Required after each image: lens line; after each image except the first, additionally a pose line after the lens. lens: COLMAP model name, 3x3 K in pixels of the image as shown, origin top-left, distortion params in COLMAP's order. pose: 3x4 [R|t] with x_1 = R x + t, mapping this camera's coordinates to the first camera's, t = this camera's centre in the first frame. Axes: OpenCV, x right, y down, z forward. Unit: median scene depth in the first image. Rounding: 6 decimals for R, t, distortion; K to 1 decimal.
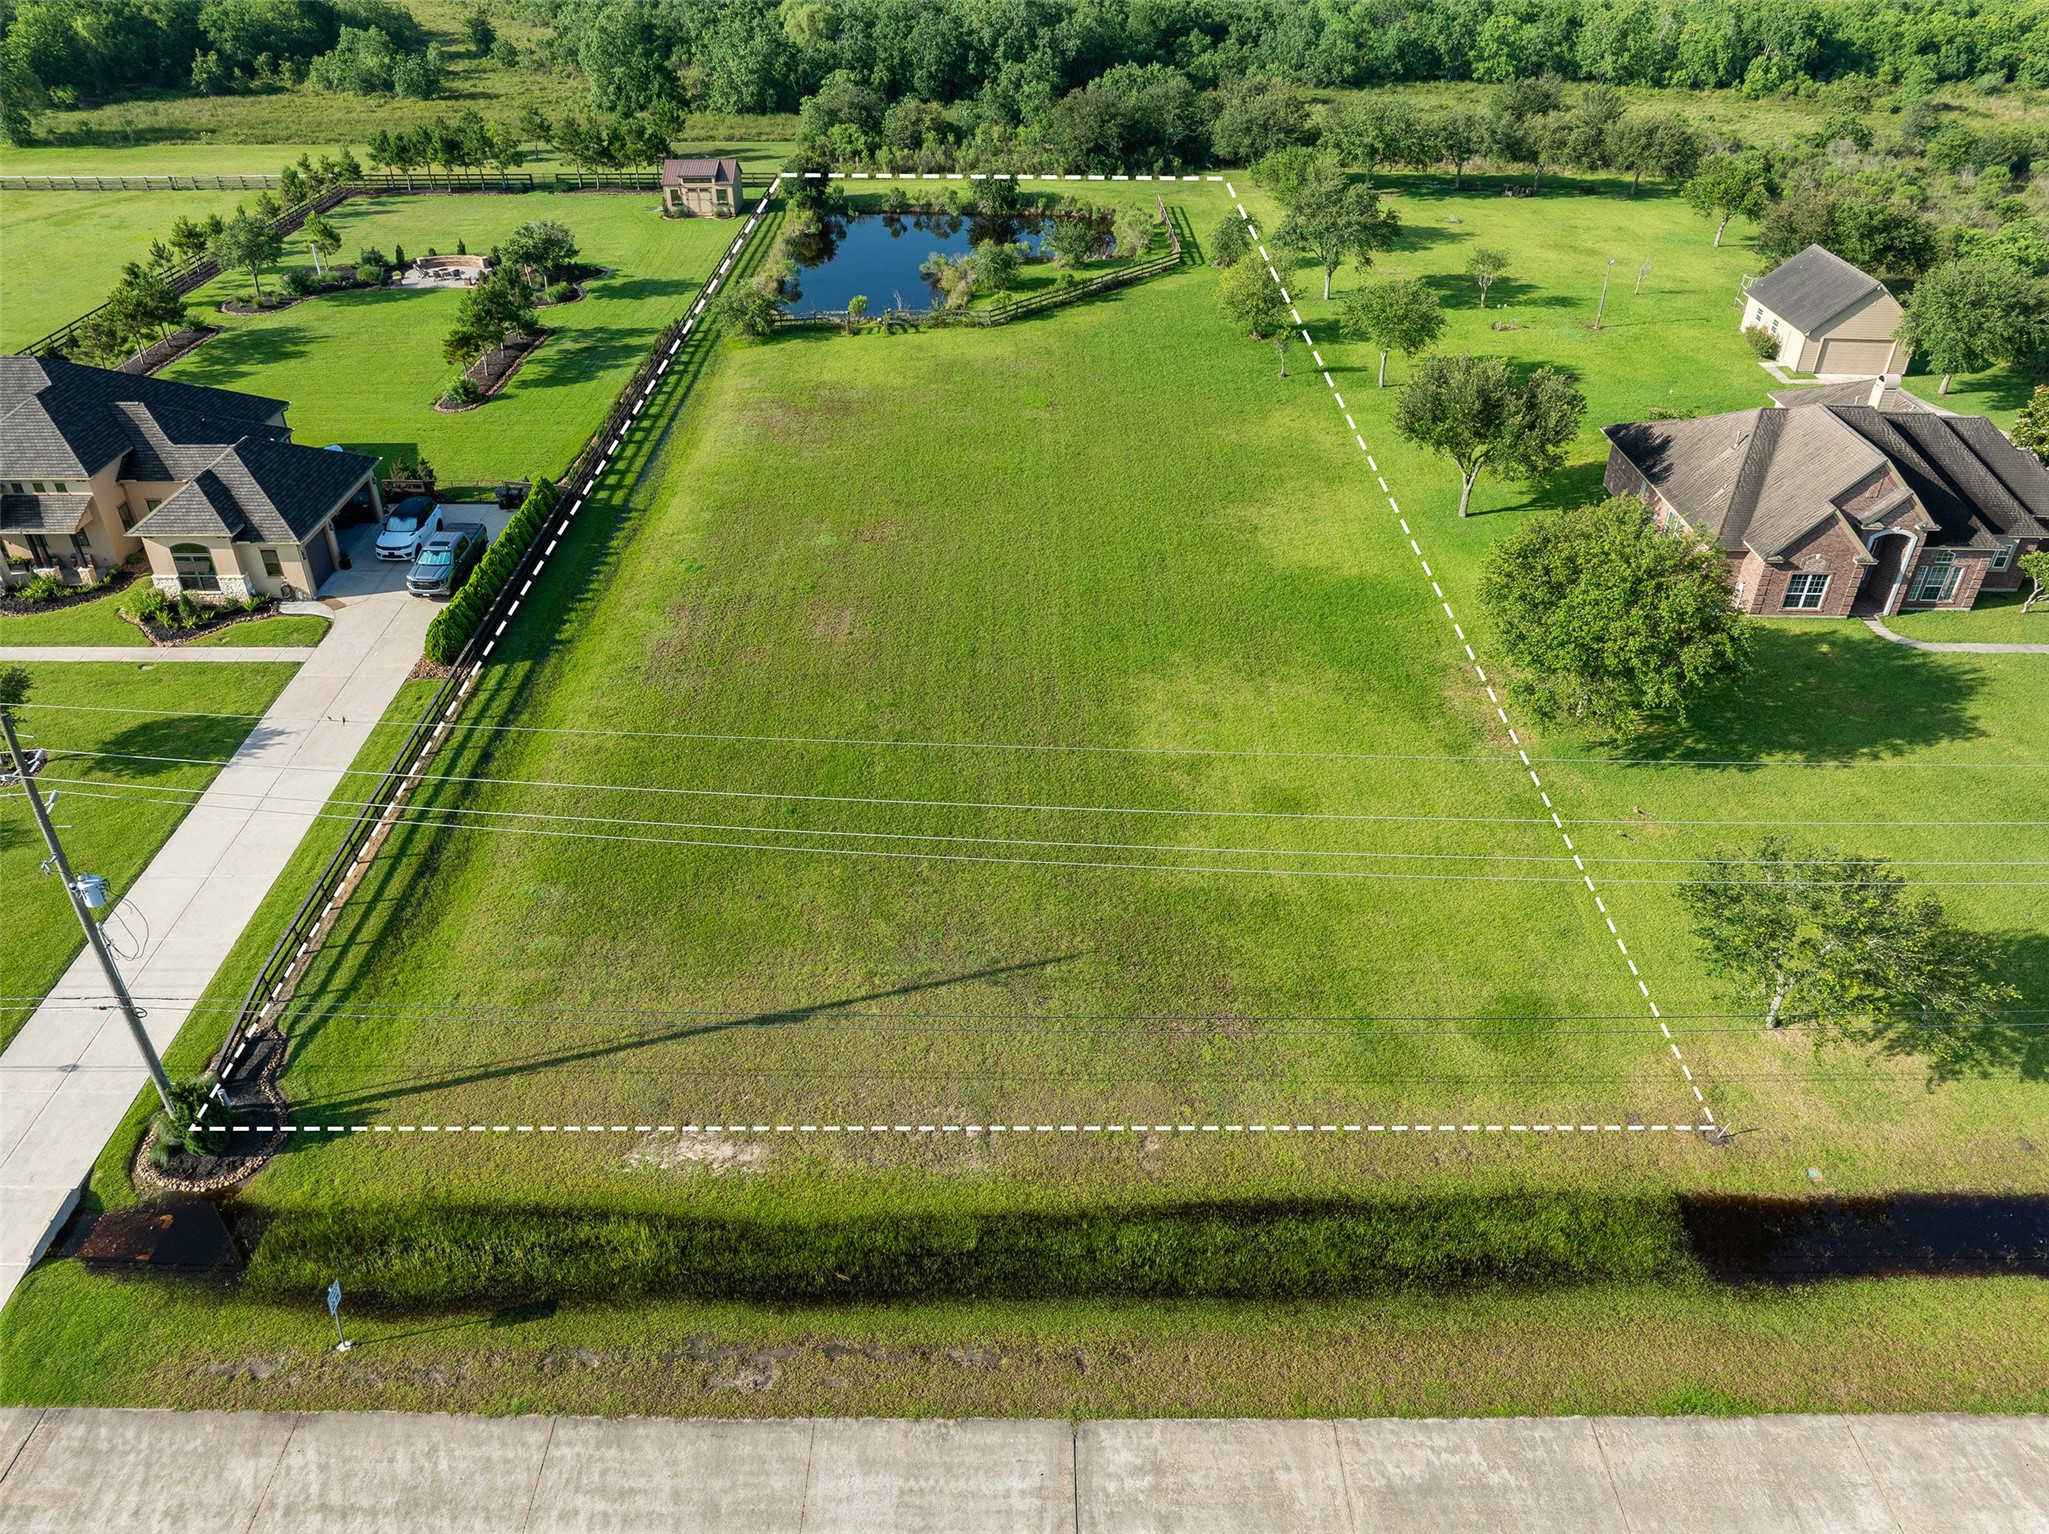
lens RADIAL K [[1446.7, 0, 1018.8], [0, 1446.7, 769.9], [0, 0, 1]] dist [-0.044310, 0.006970]
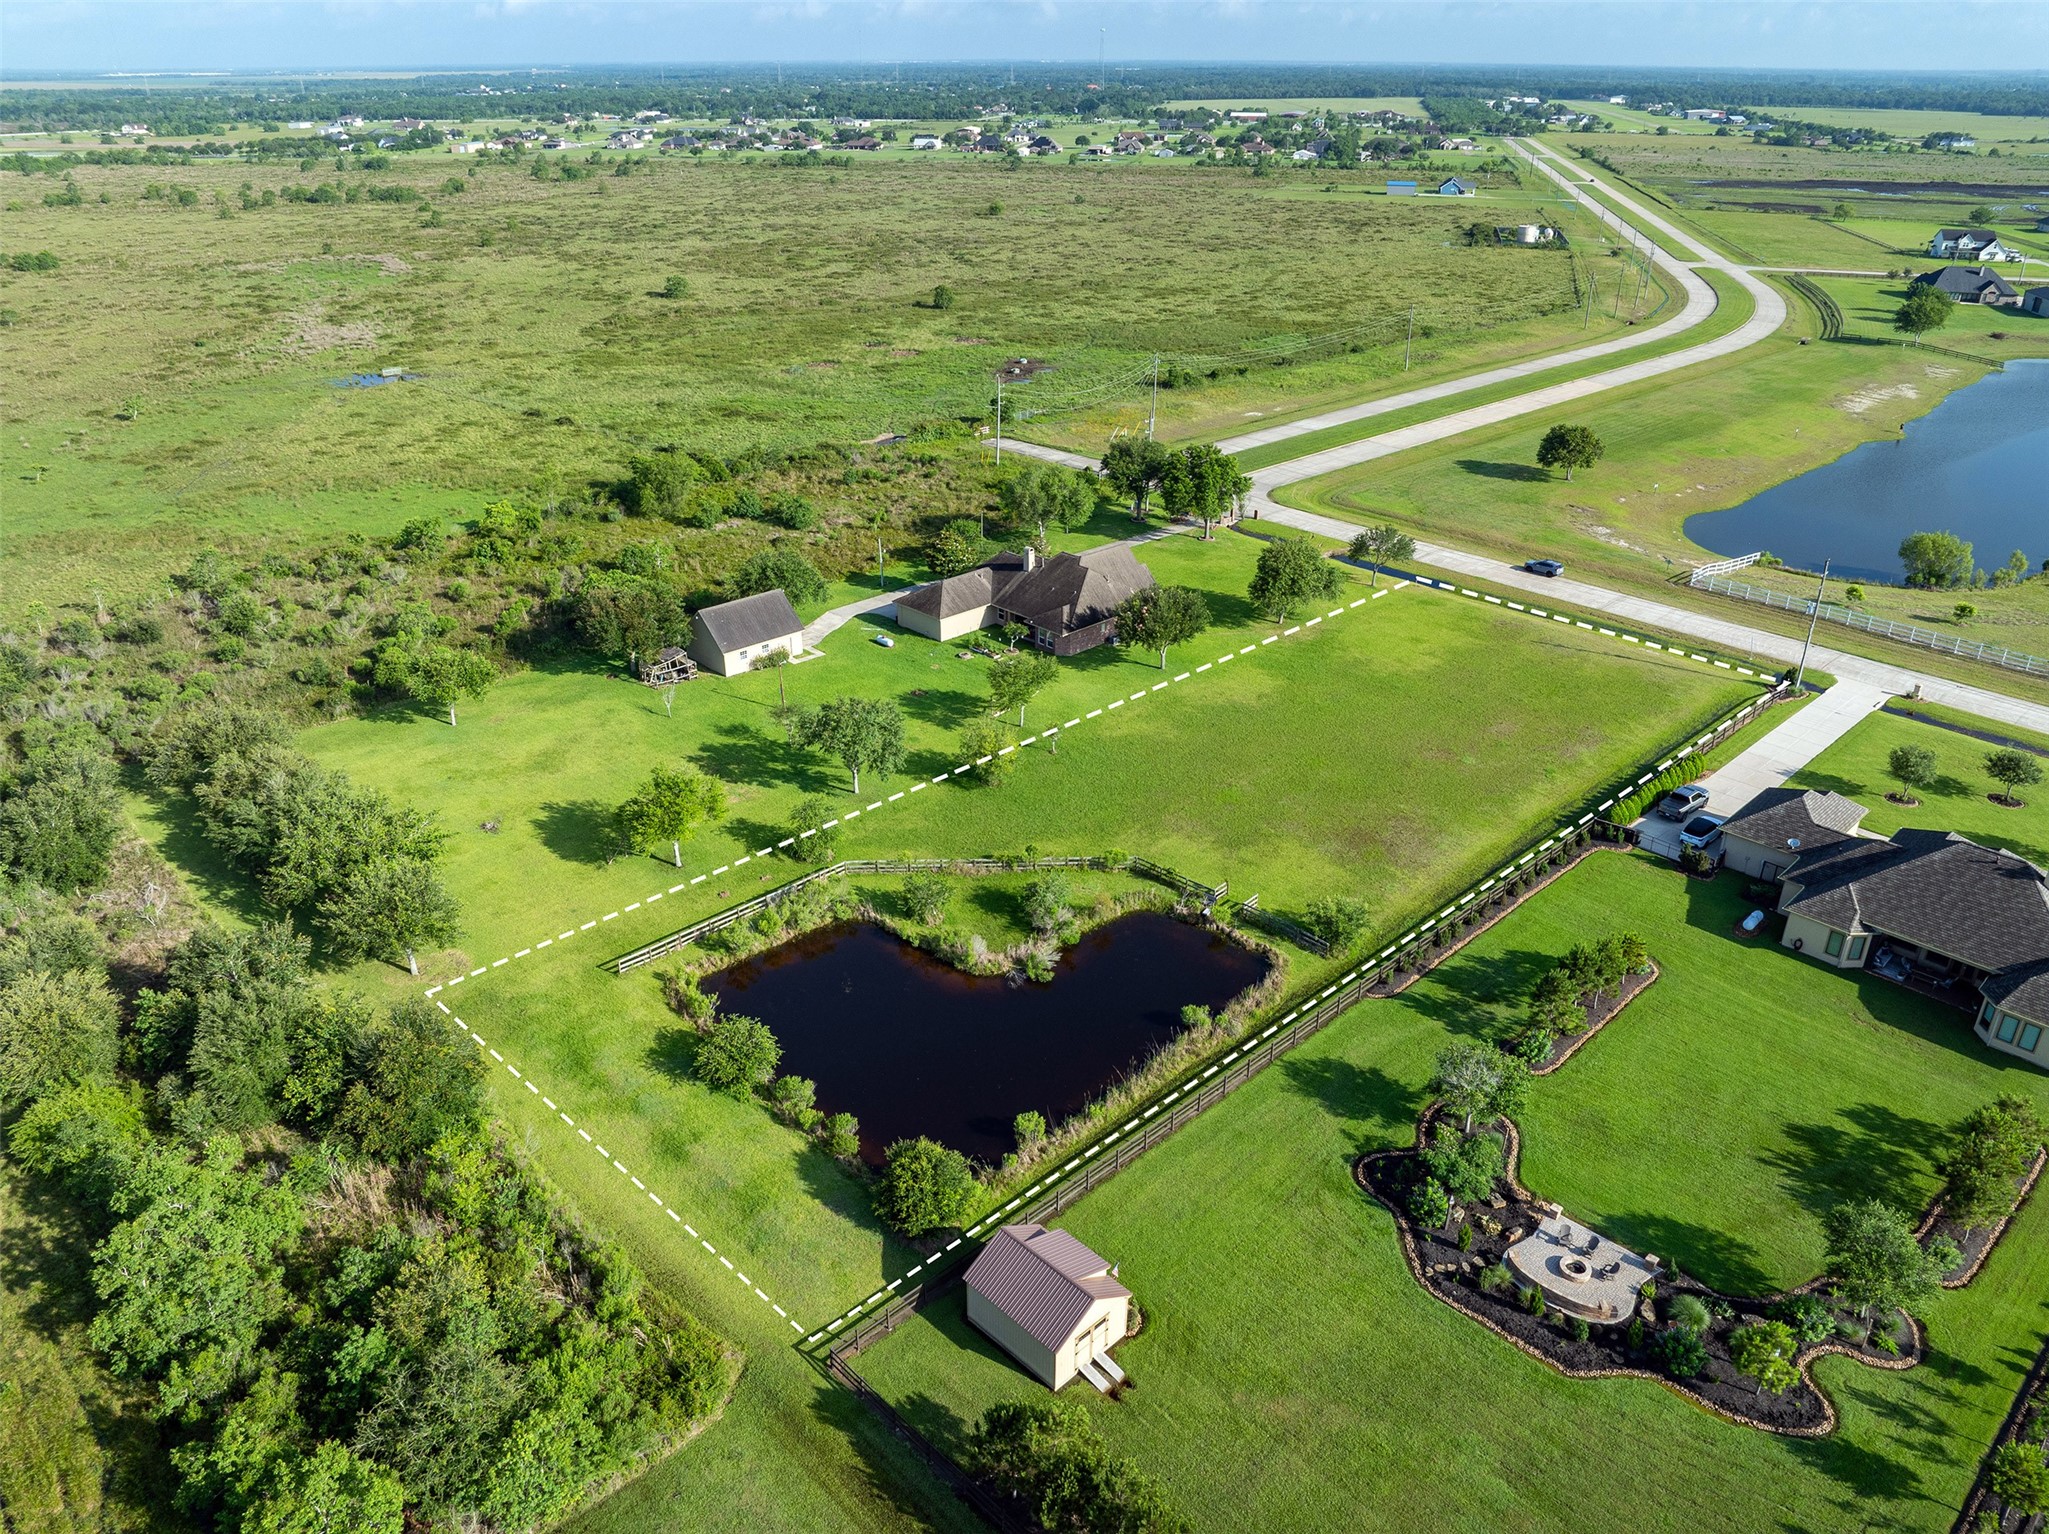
lens RADIAL K [[1459.2, 0, 1024.5], [0, 1459.2, 767.0], [0, 0, 1]] dist [-0.037045, -0.002345]
pose [[-0.694100, -0.323818, 0.642936, -0.937724], [0.401538, 0.567121, 0.719125, -1.715705], [-0.597488, 0.757308, -0.263614, 1.868870]]
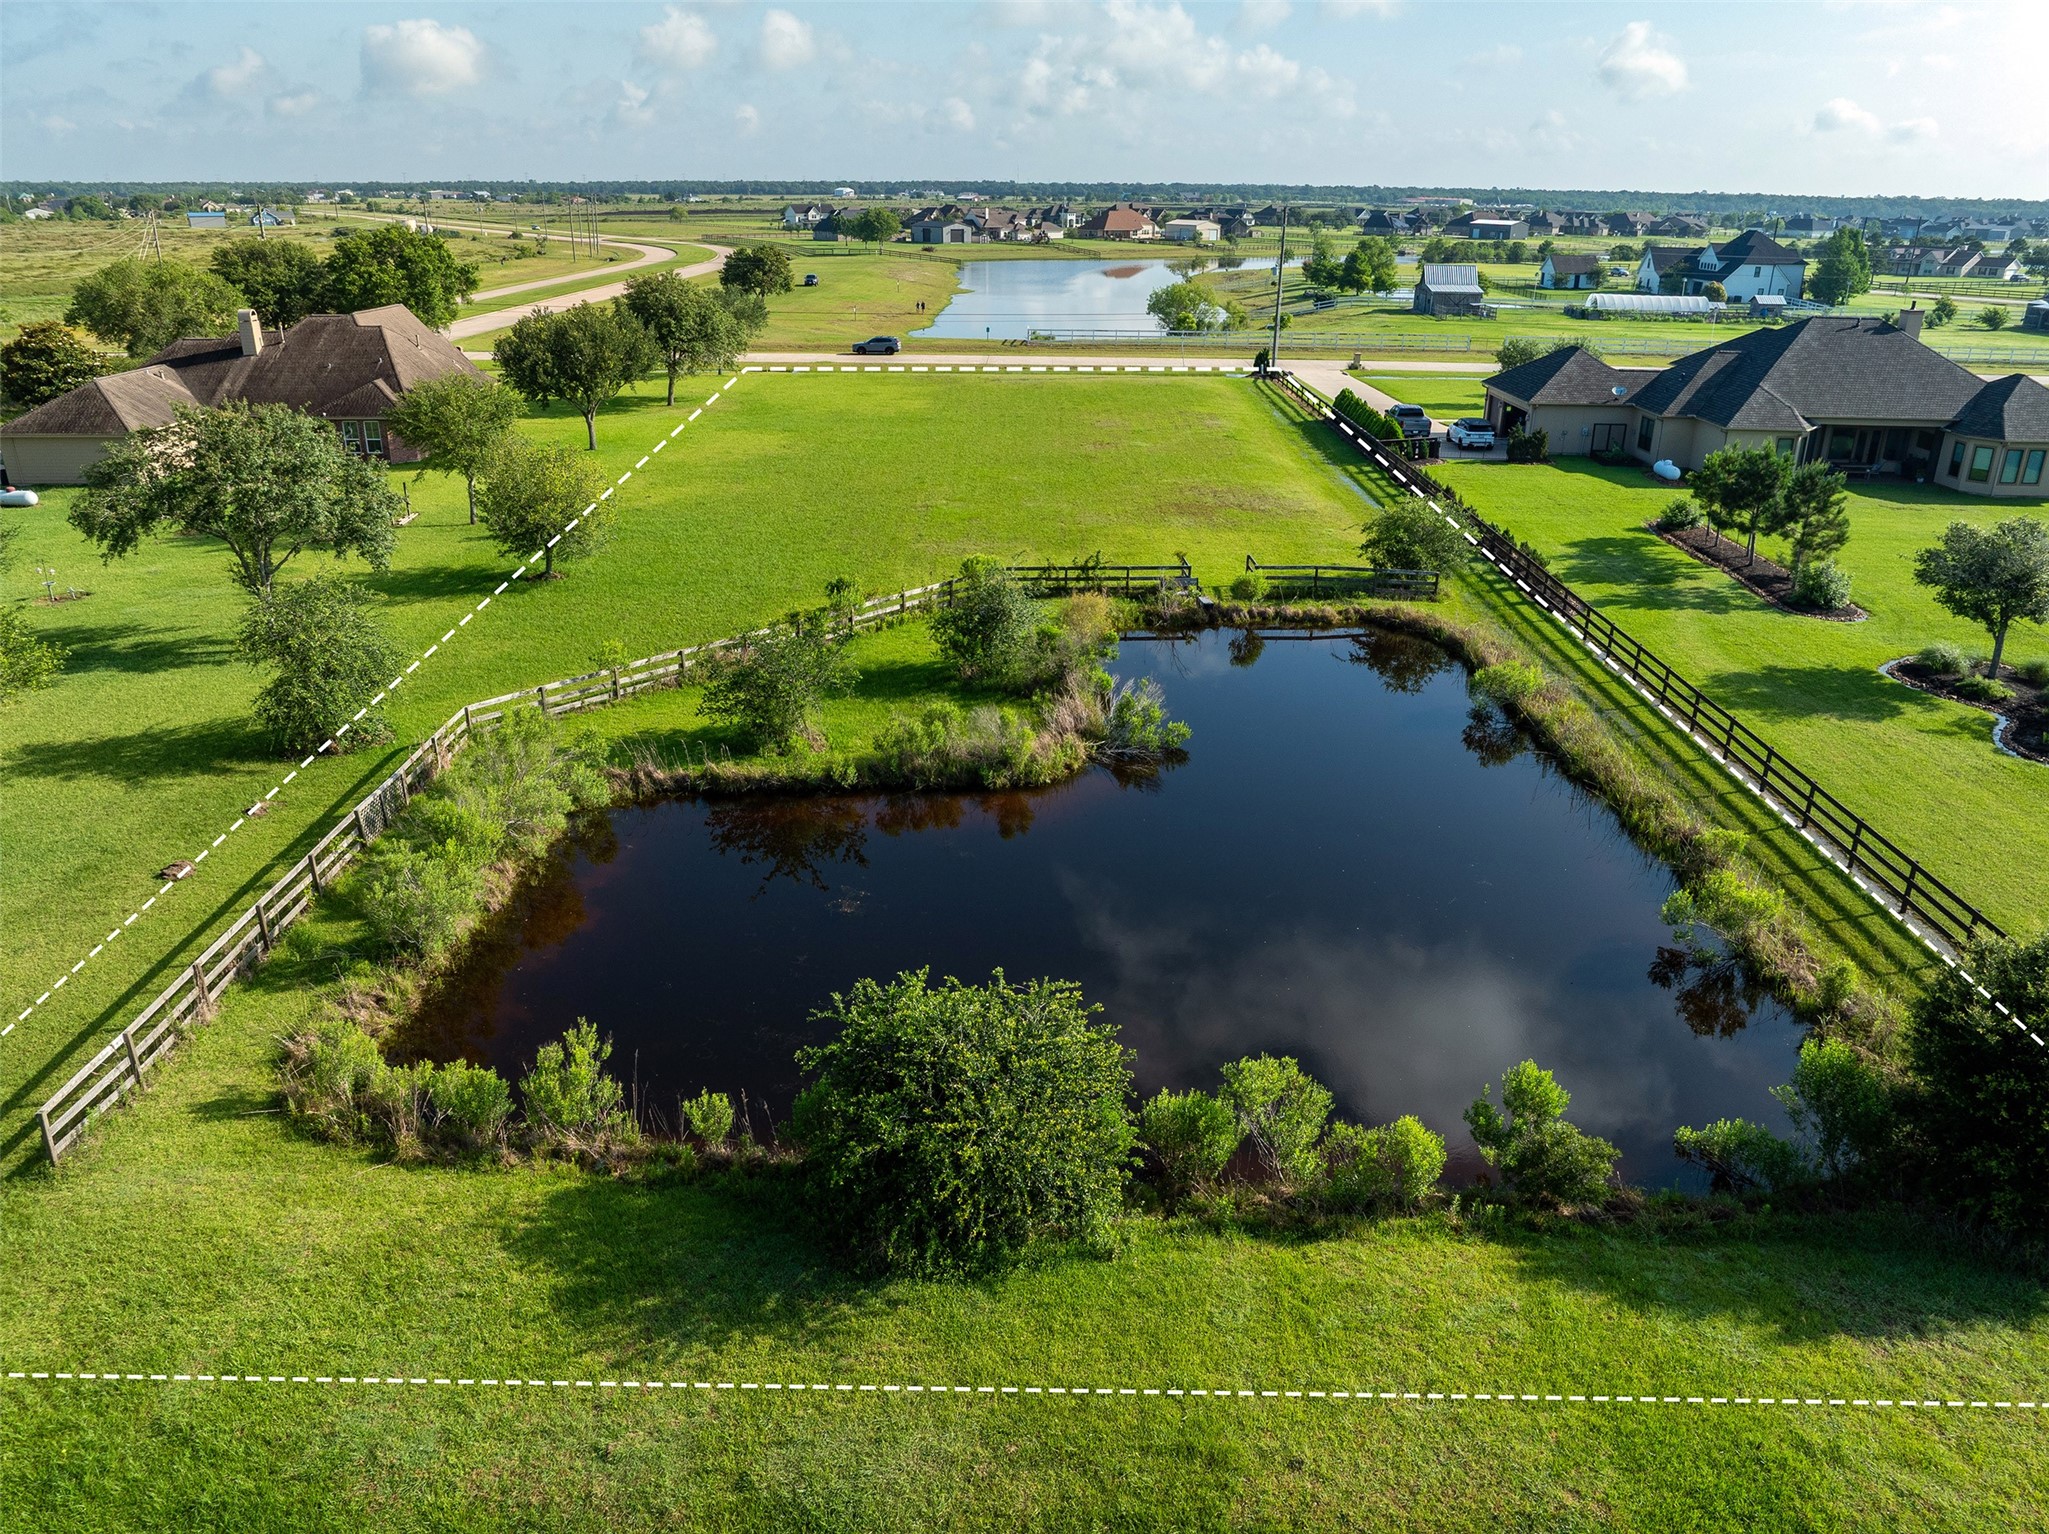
lens RADIAL K [[1446.7, 0, 1018.8], [0, 1446.7, 769.9], [0, 0, 1]] dist [-0.044310, 0.006970]
pose [[-0.999869, -0.014897, 0.006289, -0.044159], [-0.002991, 0.552595, 0.833445, -1.069044], [-0.015891, 0.833317, -0.552567, 1.985647]]
